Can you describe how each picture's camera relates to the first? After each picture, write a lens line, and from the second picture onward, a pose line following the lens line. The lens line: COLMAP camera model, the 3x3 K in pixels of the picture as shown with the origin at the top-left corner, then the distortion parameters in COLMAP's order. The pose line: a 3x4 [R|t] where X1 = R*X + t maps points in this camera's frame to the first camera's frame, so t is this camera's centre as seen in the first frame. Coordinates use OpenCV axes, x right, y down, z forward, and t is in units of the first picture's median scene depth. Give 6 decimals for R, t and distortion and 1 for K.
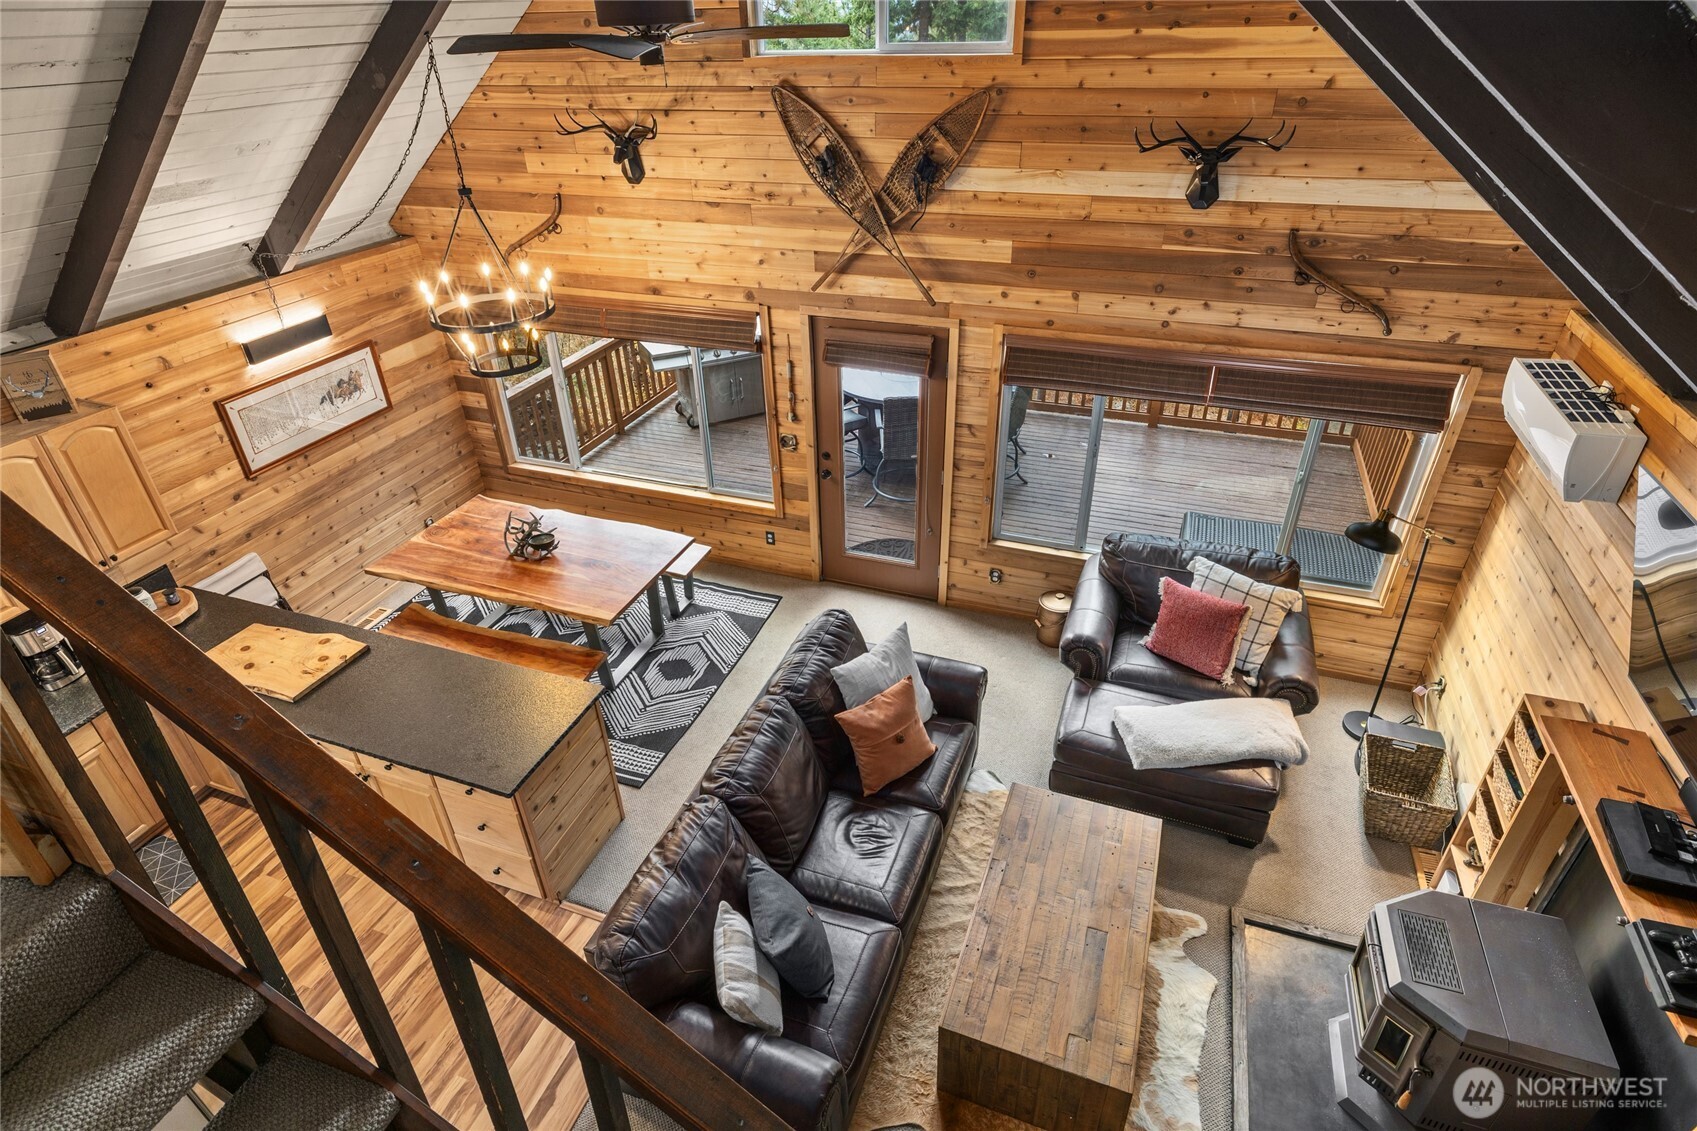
lens RADIAL K [[867.9, 0, 845.9], [0, 867.9, 560.4], [0, 0, 1]] dist [-0.009963, 0.003558]
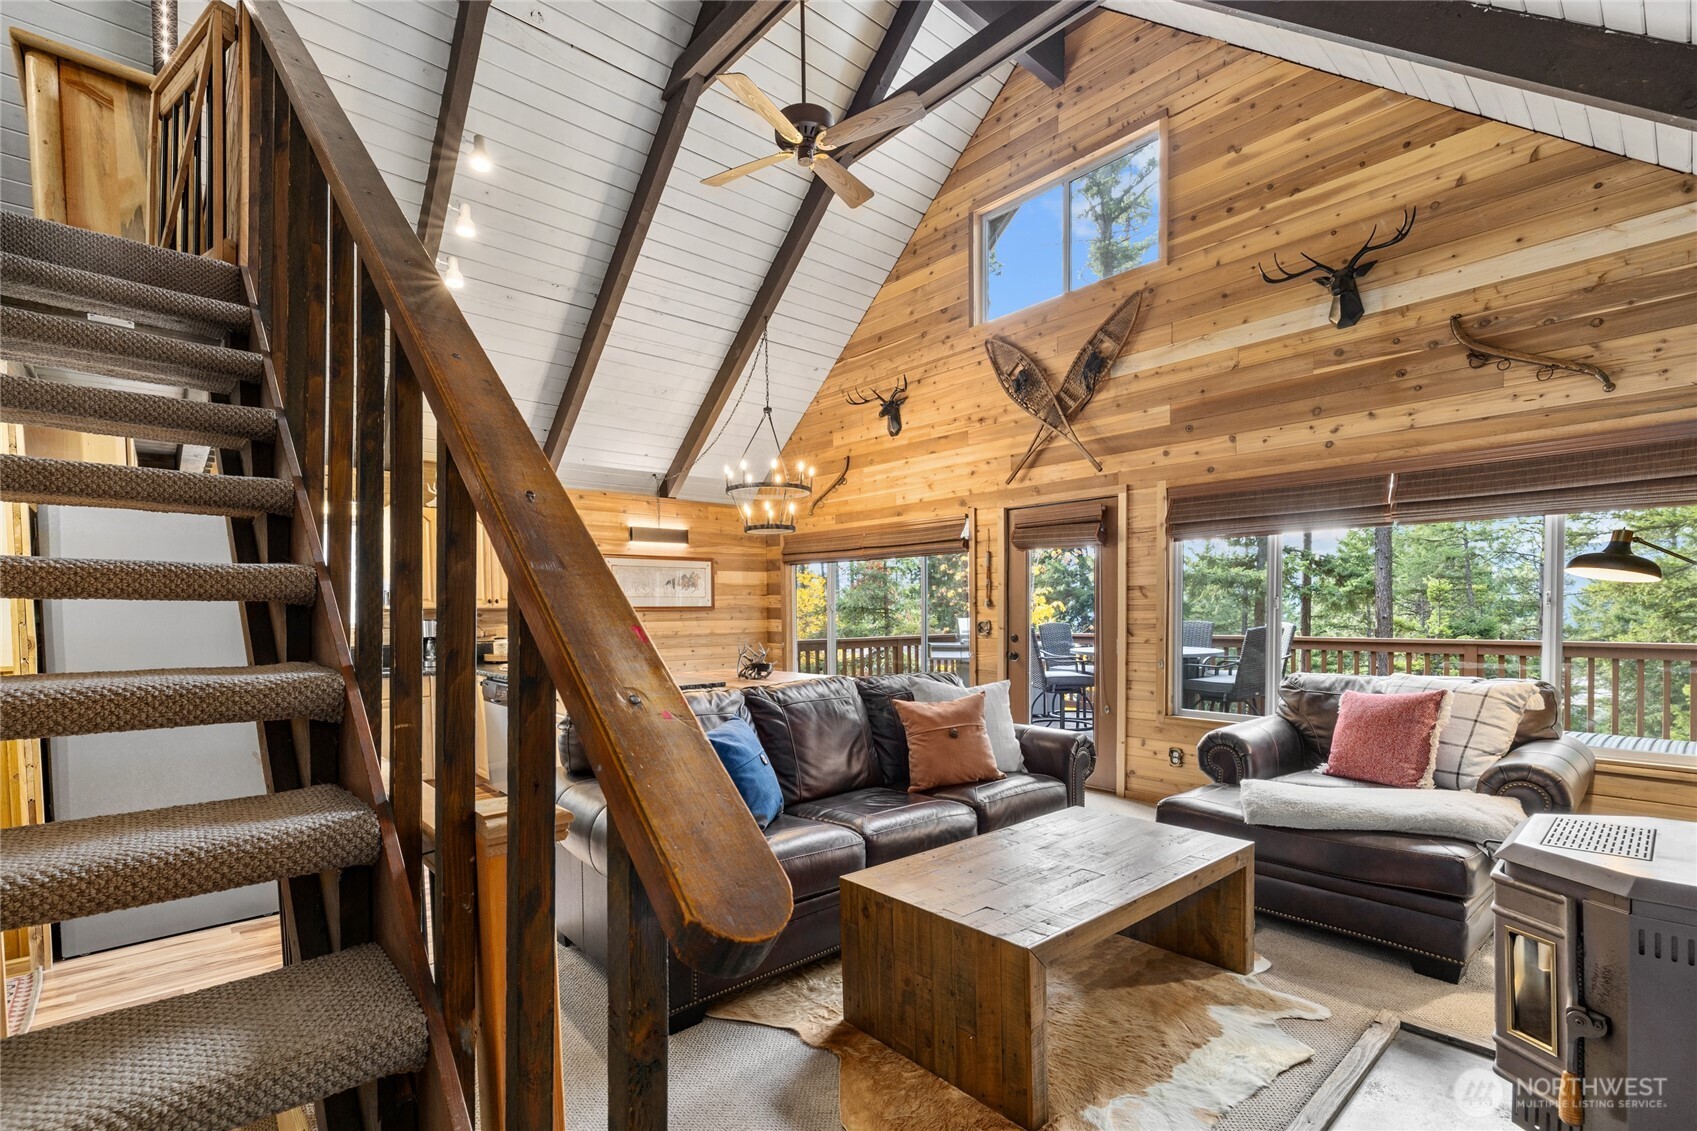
lens RADIAL K [[762.3, 0, 835.2], [0, 762.3, 645.2], [0, 0, 1]] dist [0.001279, -0.000858]
pose [[0.878462, 0.034630, -0.476556, 0.288106], [-0.262111, 0.868835, -0.420027, 0.425120], [0.399504, 0.493888, 0.772315, 0.212410]]
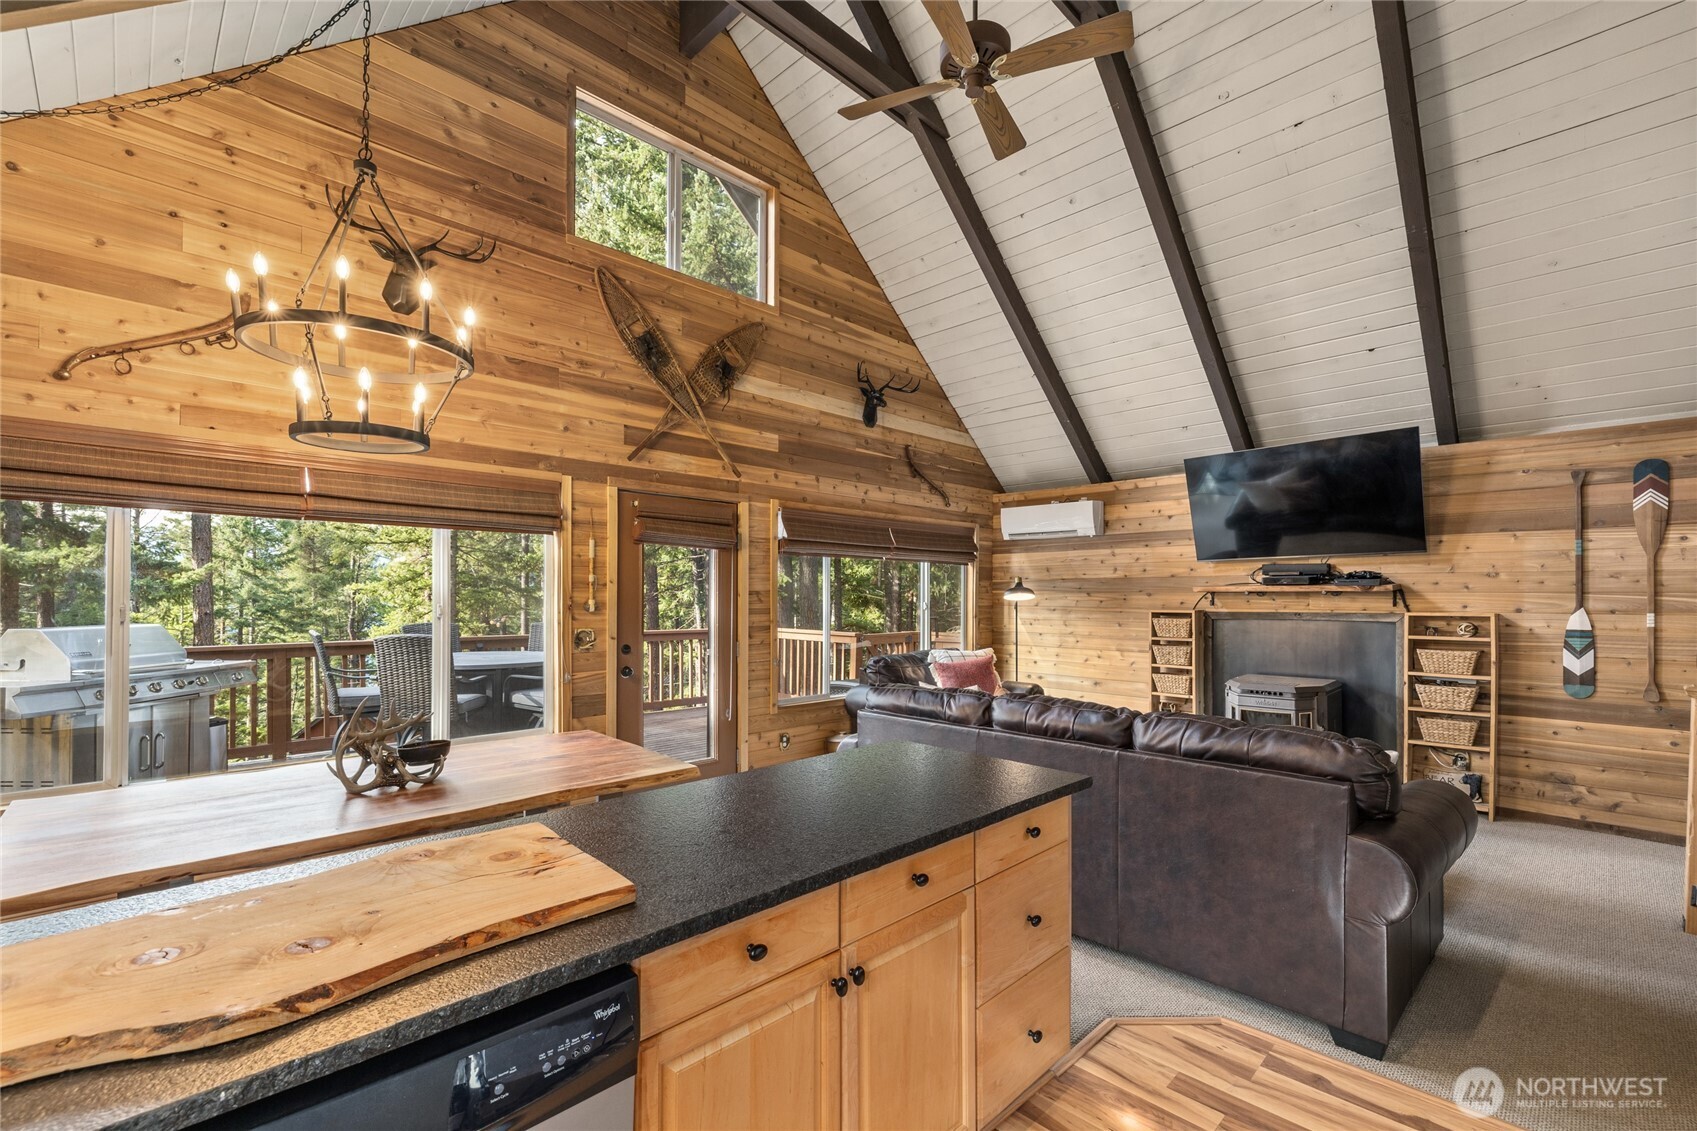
lens RADIAL K [[725.3, 0, 846.7], [0, 725.3, 594.6], [0, 0, 1]] dist [-0.003725, 0.000142]
pose [[0.431545, 0.024875, 0.901748, -0.722550], [0.470427, 0.846731, -0.248487, 0.147757], [-0.769719, 0.531440, 0.353701, 0.653983]]
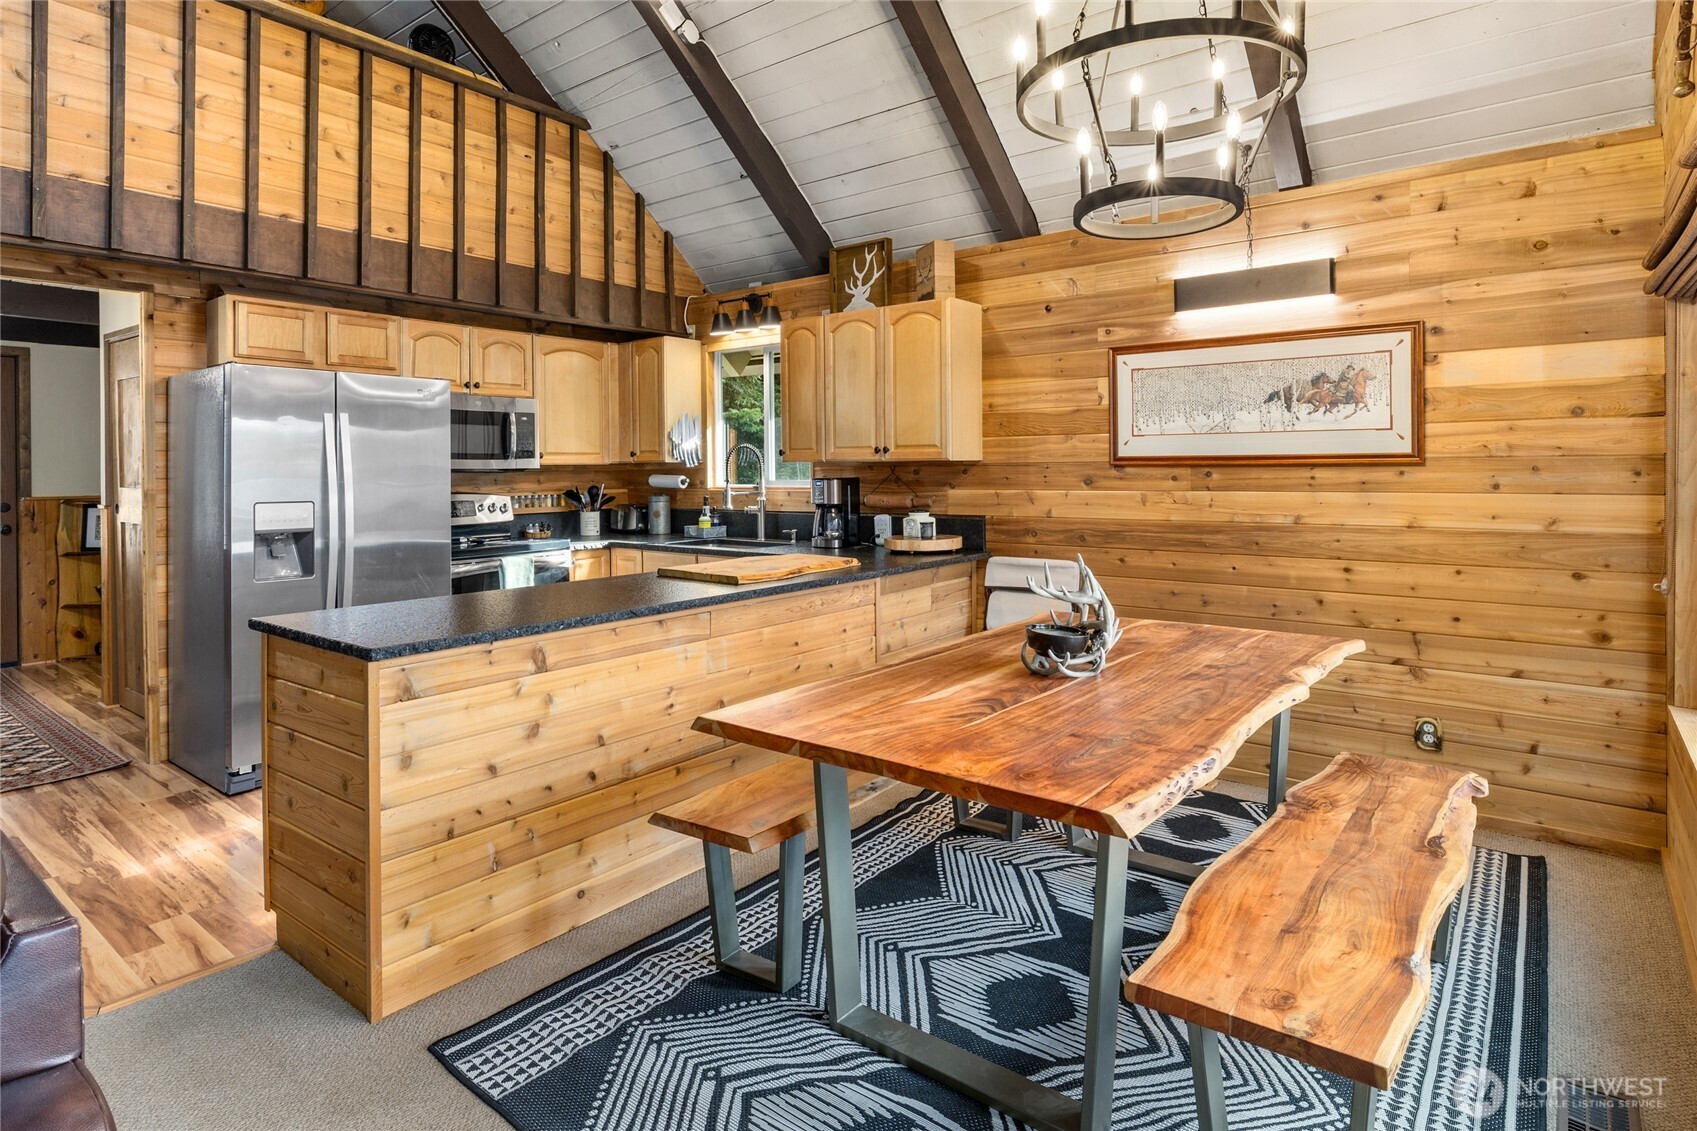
lens RADIAL K [[907.2, 0, 861.1], [0, 907.2, 474.6], [0, 0, 1]] dist [-0.002115, 0.000772]
pose [[-0.306783, 0.027616, -0.951379, 0.087970], [-0.498319, 0.846967, 0.185273, -0.133817], [0.810903, 0.530928, -0.246073, 1.108864]]
